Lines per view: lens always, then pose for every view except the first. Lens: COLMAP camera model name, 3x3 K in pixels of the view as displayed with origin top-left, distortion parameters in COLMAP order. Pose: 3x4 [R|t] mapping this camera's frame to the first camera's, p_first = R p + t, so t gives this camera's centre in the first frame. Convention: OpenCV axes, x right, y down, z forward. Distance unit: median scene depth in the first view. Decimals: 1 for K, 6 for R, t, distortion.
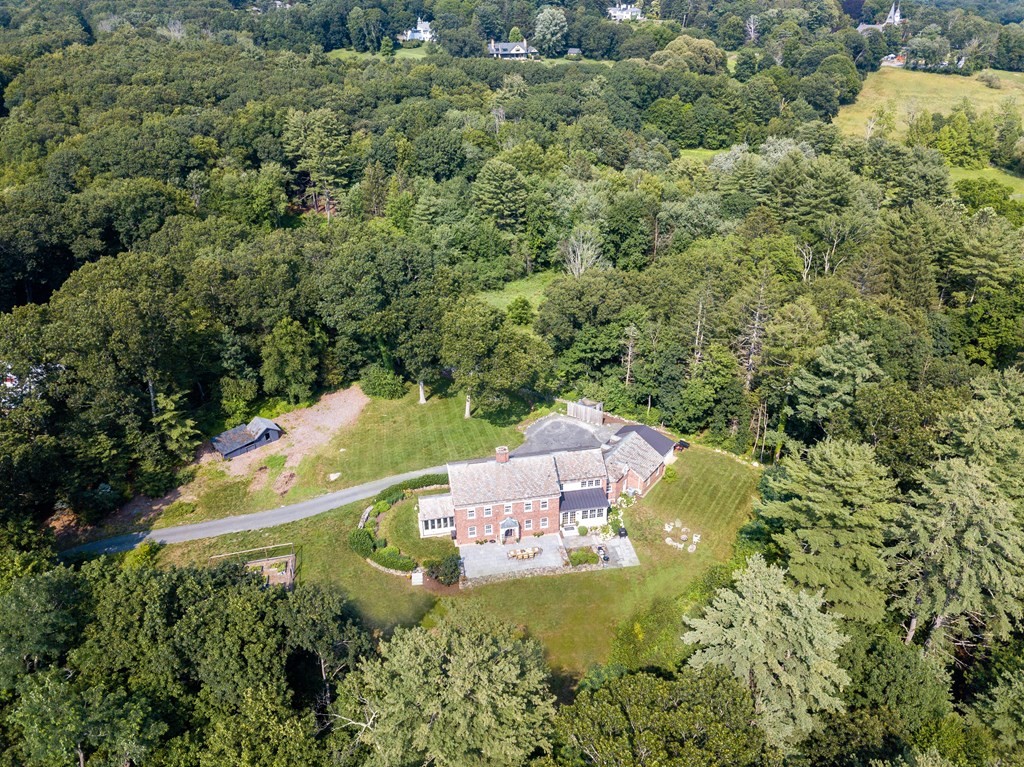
lens RADIAL K [[773.5, 0, 513.4], [0, 773.5, 387.6], [0, 0, 1]] dist [0.056129, -0.064430]
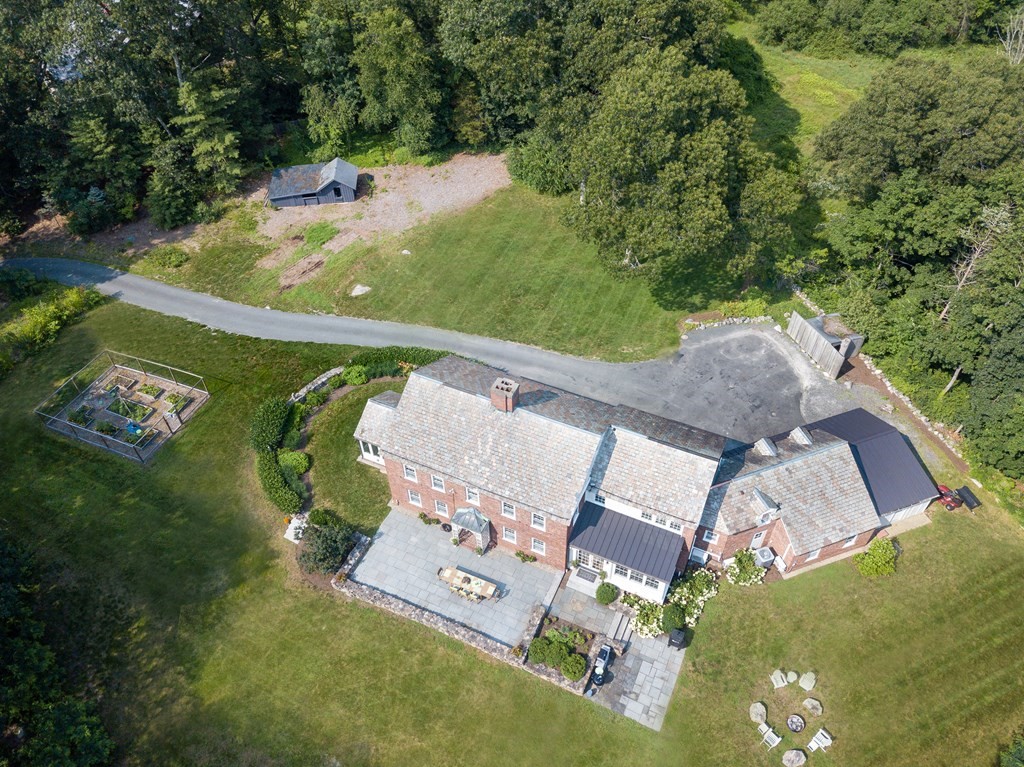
lens RADIAL K [[773.5, 0, 513.4], [0, 773.5, 387.6], [0, 0, 1]] dist [0.056129, -0.064430]
pose [[0.819873, 0.419875, -0.389247, 0.145732], [-0.270004, 0.883051, 0.383822, -0.088326], [0.504882, -0.209587, 0.837358, 0.467590]]
